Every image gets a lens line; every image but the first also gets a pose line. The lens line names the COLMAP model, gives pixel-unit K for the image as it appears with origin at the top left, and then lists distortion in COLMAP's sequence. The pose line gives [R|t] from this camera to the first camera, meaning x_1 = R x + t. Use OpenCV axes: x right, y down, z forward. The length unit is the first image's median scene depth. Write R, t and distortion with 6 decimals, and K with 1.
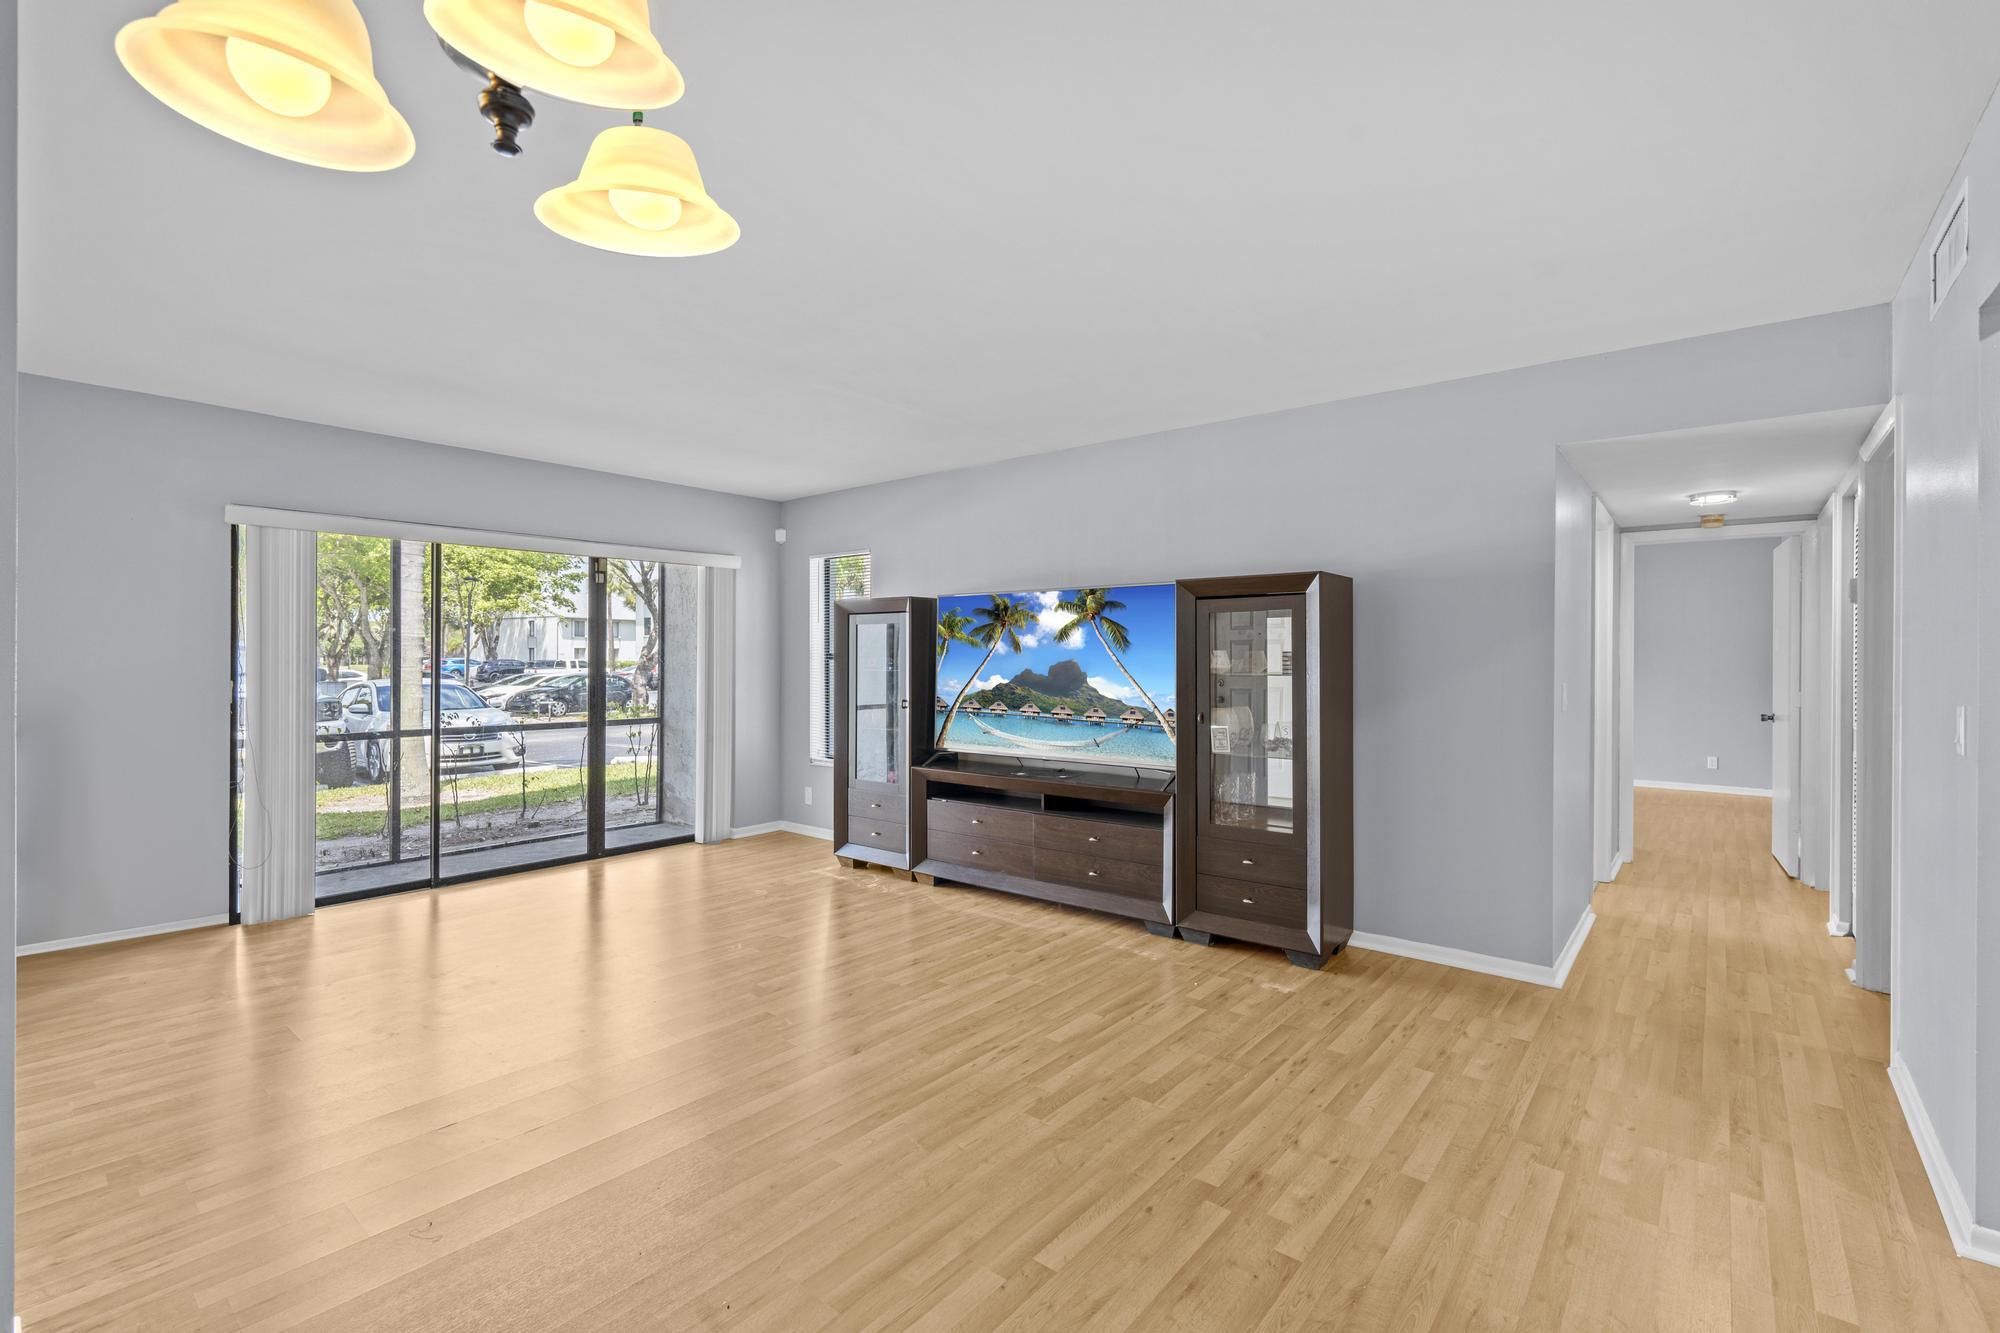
lens RADIAL K [[878.7, 0, 997.8], [0, 878.7, 646.8], [0, 0, 1]] dist [-0.001978, 0.001005]
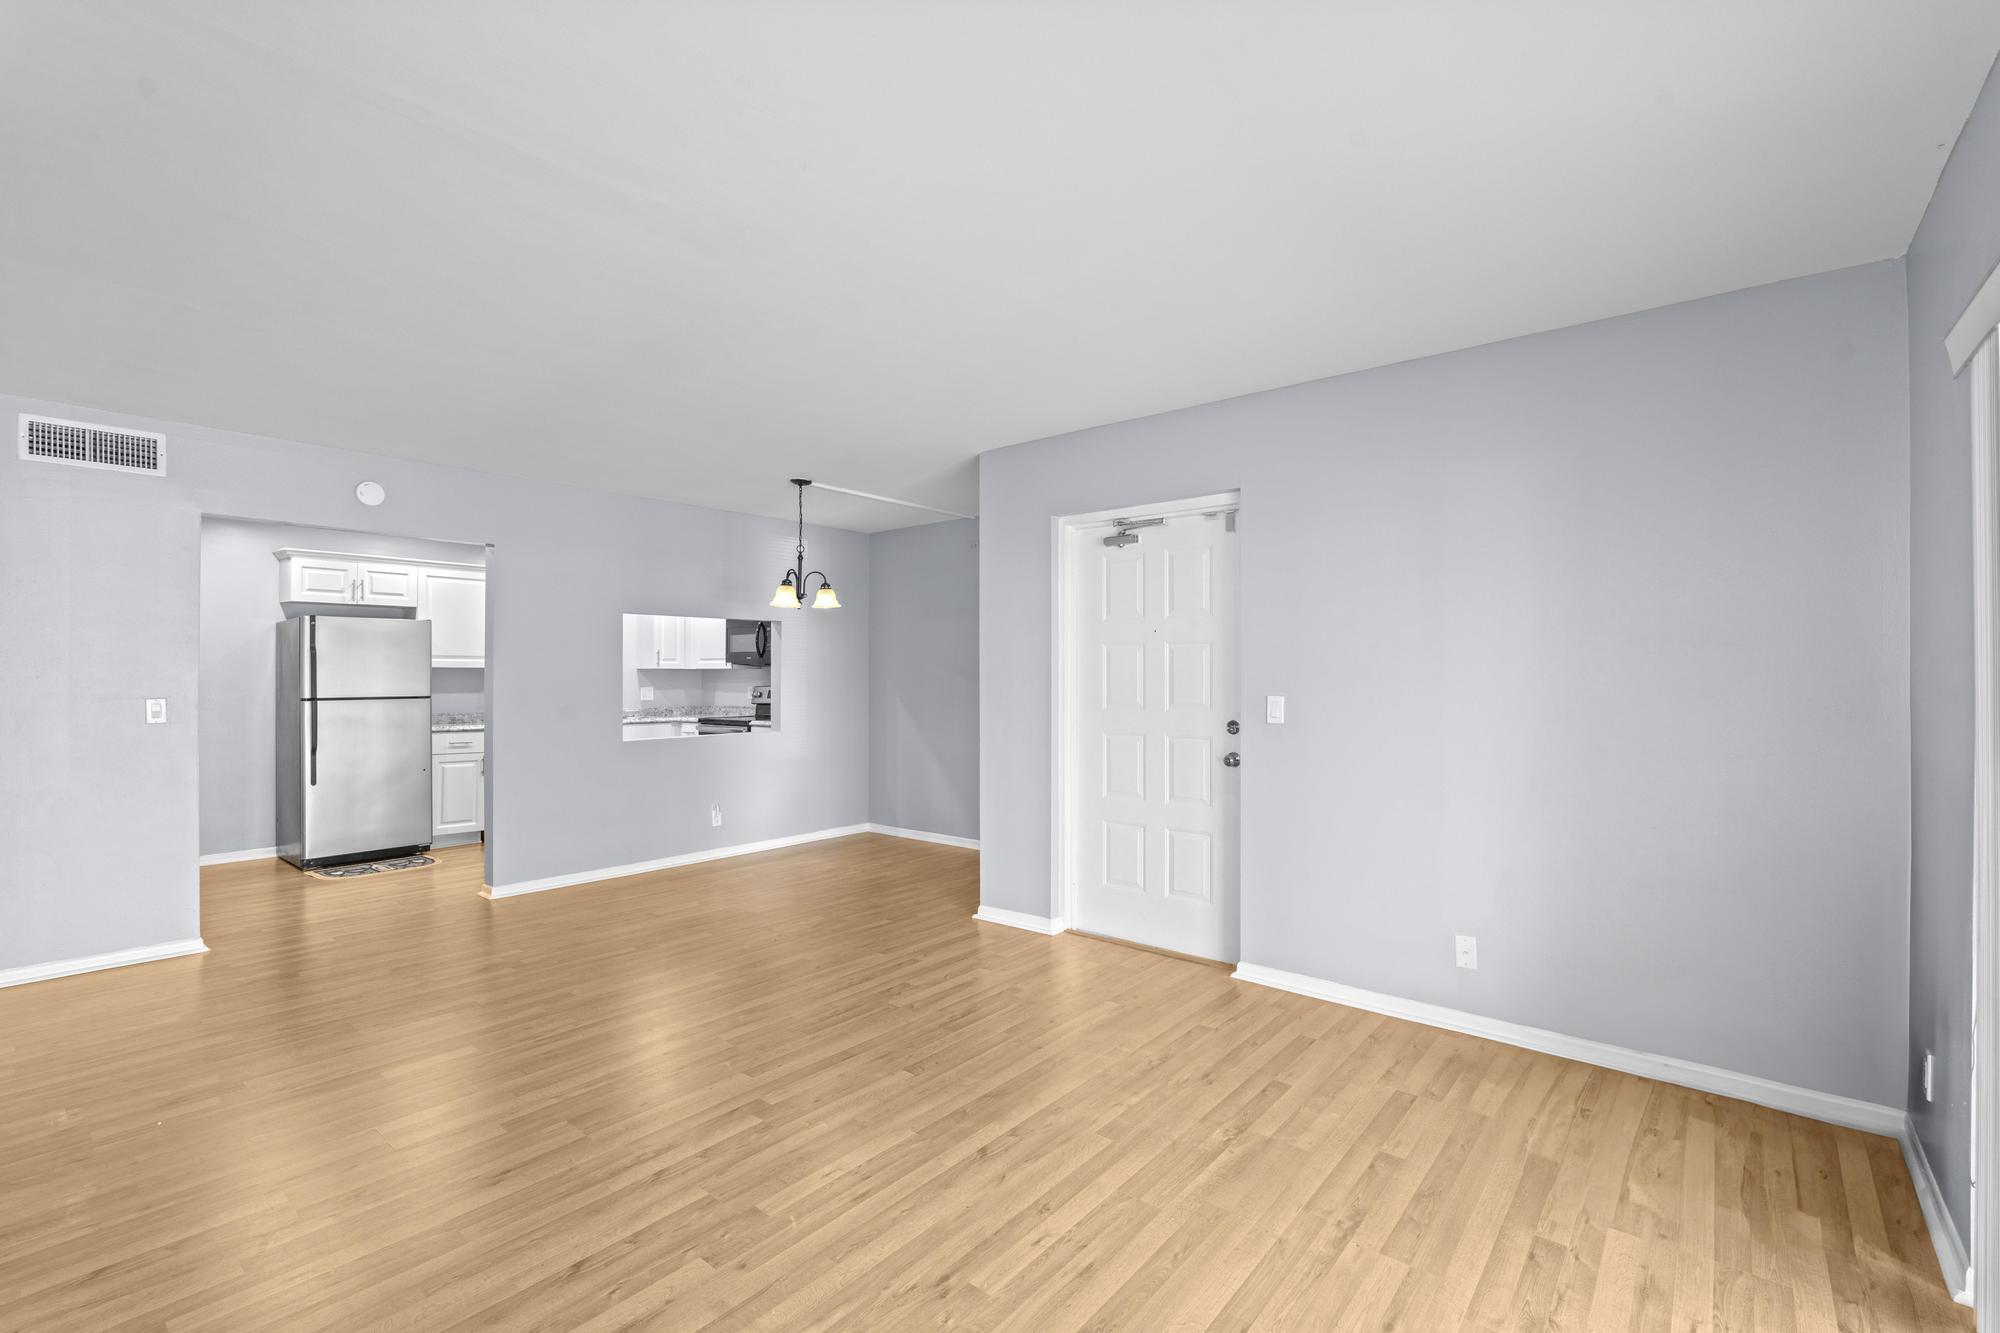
lens RADIAL K [[878.7, 0, 994.8], [0, 878.7, 680.9], [0, 0, 1]] dist [-0.001978, 0.001005]
pose [[-0.999933, -0.004540, 0.010645, -0.583439], [-0.004591, 0.999978, -0.004835, 0.022275], [-0.010622, -0.004884, -0.999932, 2.132529]]
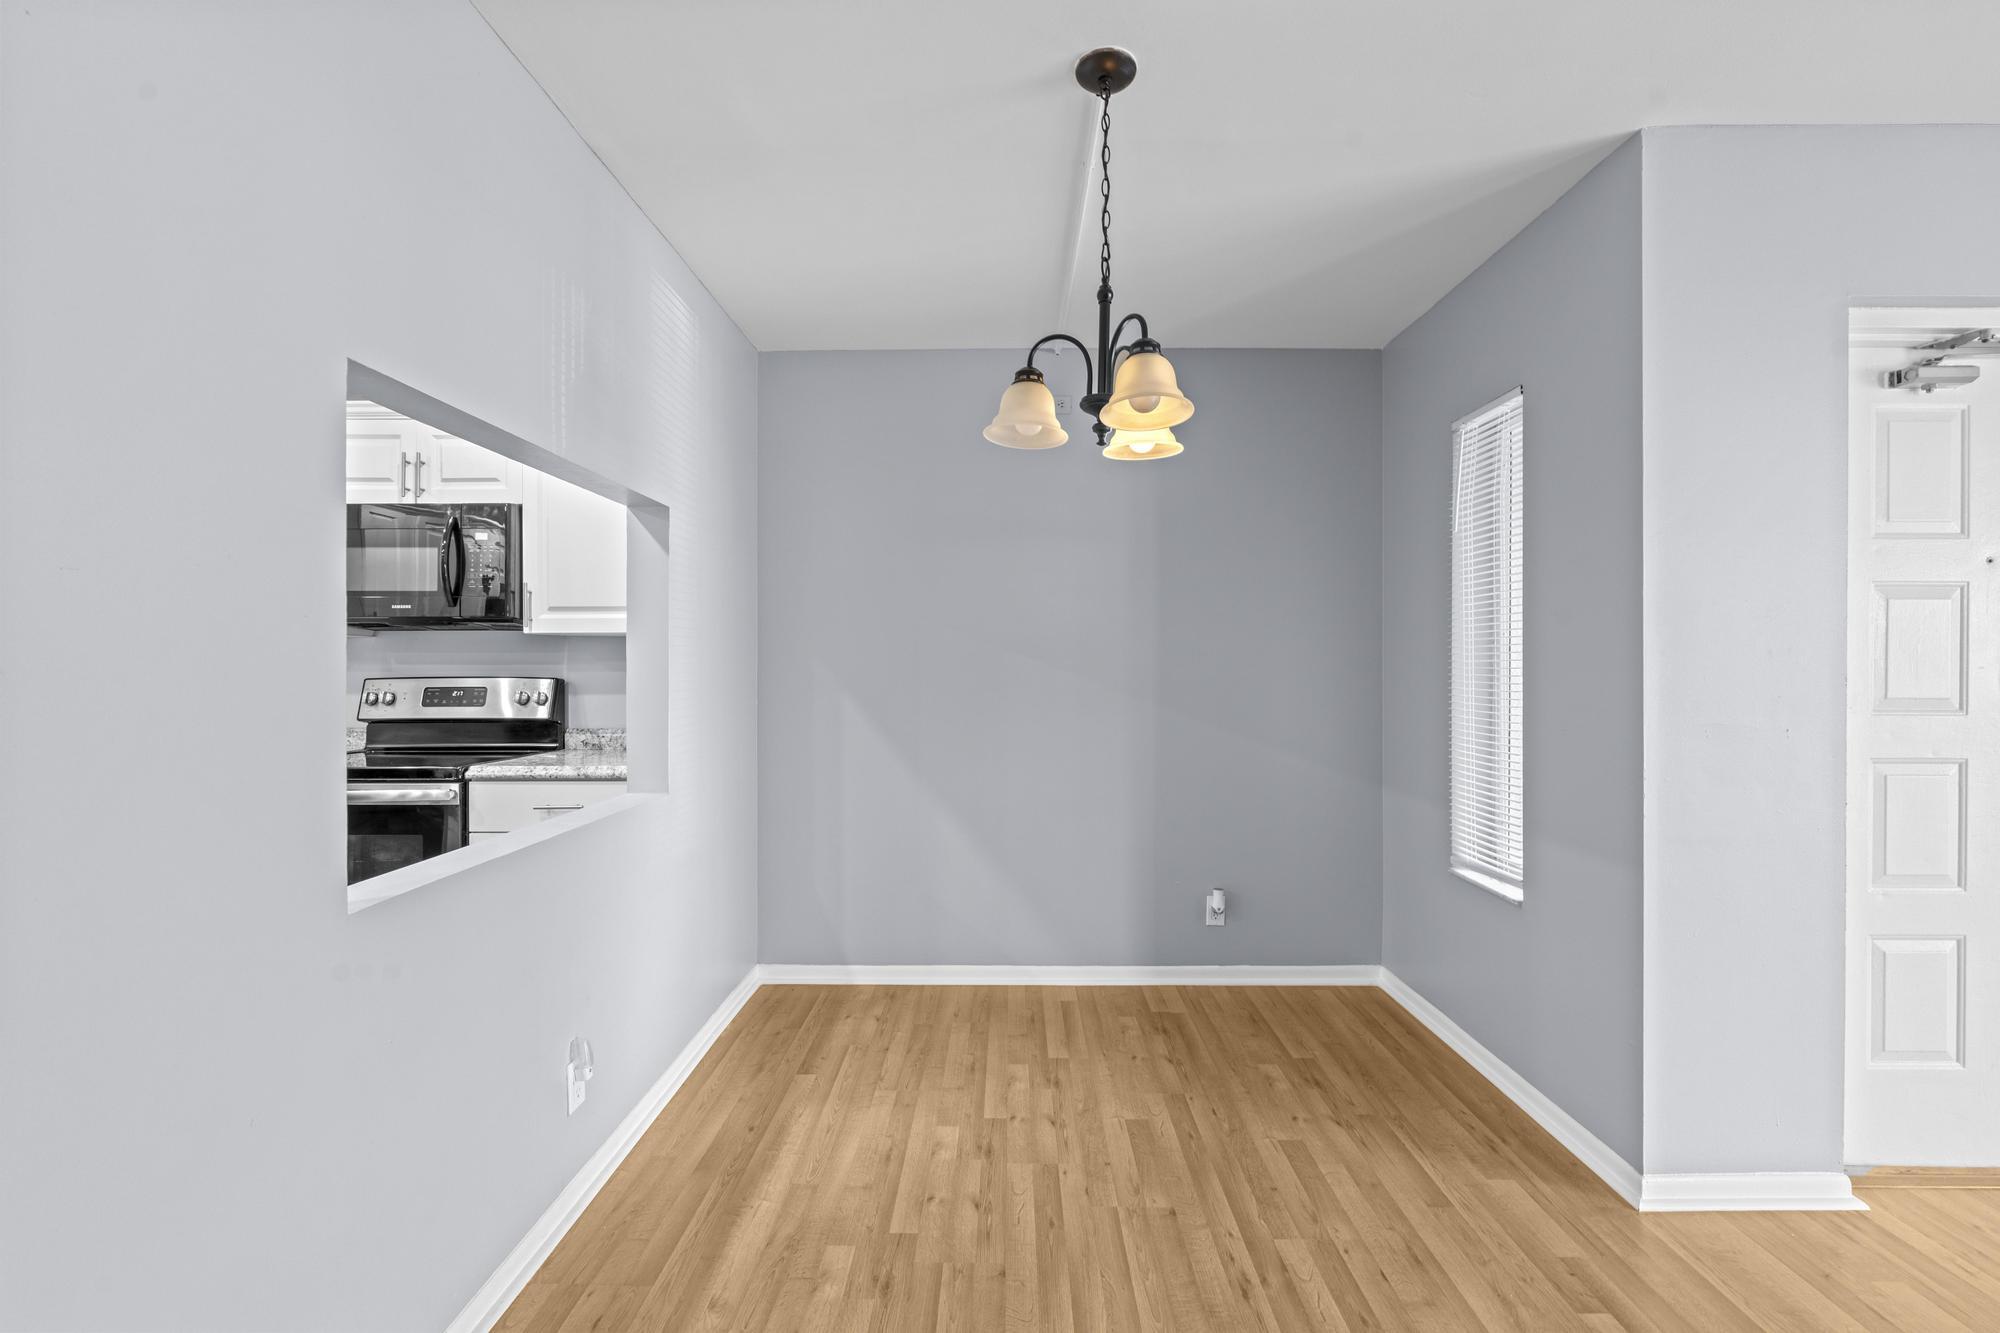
lens RADIAL K [[878.7, 0, 995.1], [0, 878.7, 660.6], [0, 0, 1]] dist [-0.001978, 0.001005]
pose [[-0.781197, -0.007498, -0.624240, 0.319408], [0.002610, 0.999880, -0.015275, 0.027104], [0.624280, -0.013562, -0.781083, 0.708241]]
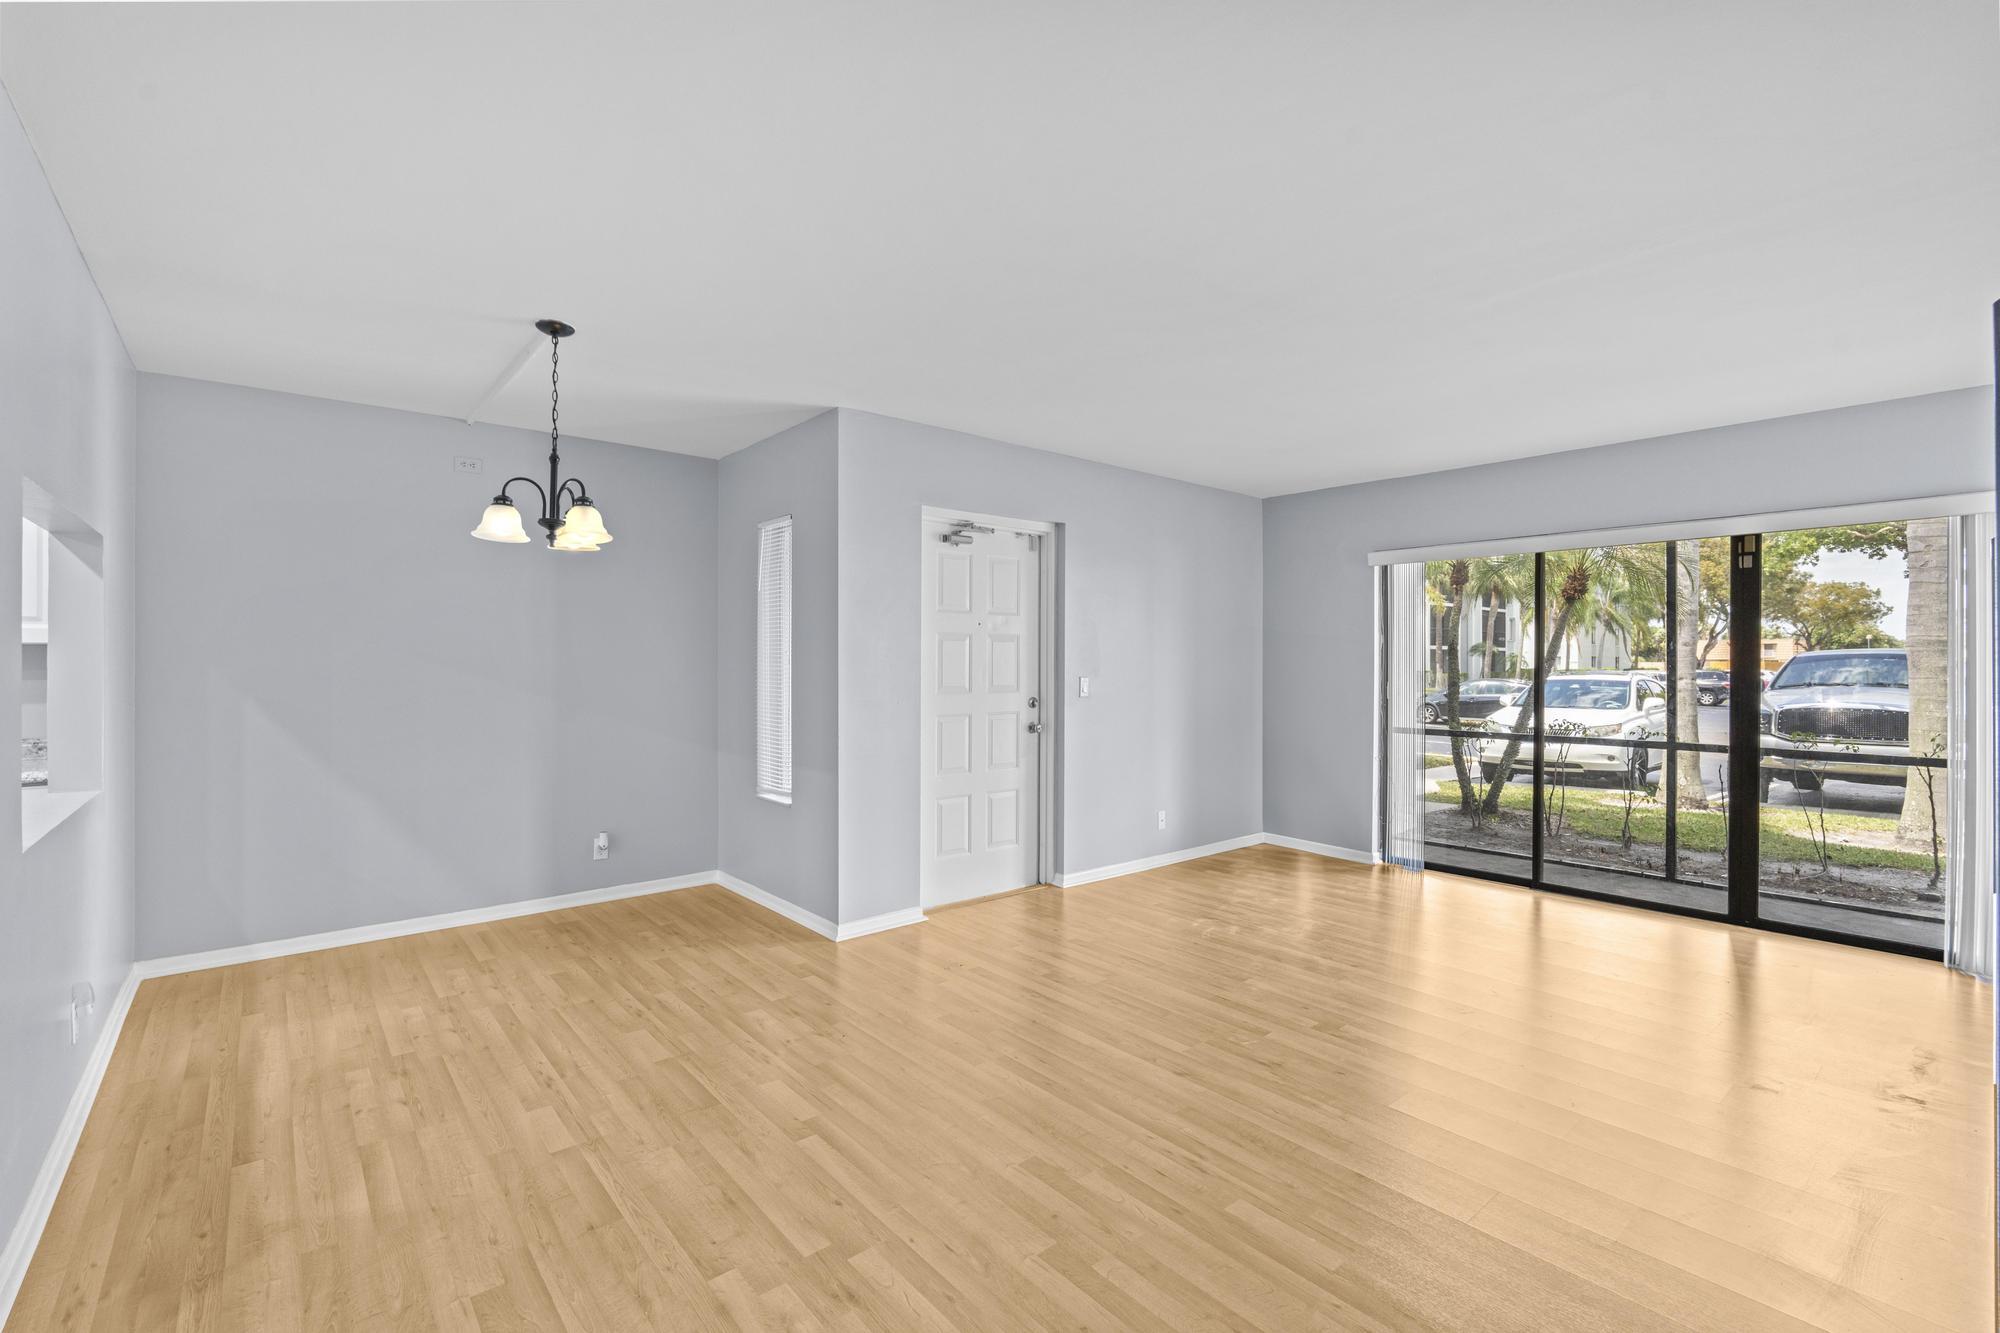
lens RADIAL K [[878.7, 0, 1006.9], [0, 878.7, 663.8], [0, 0, 1]] dist [-0.001978, 0.001005]
pose [[-0.175570, -0.001918, -0.984465, 0.832942], [0.009401, 0.999949, -0.003625, 0.014852], [0.984422, -0.009892, -0.175543, 1.004262]]
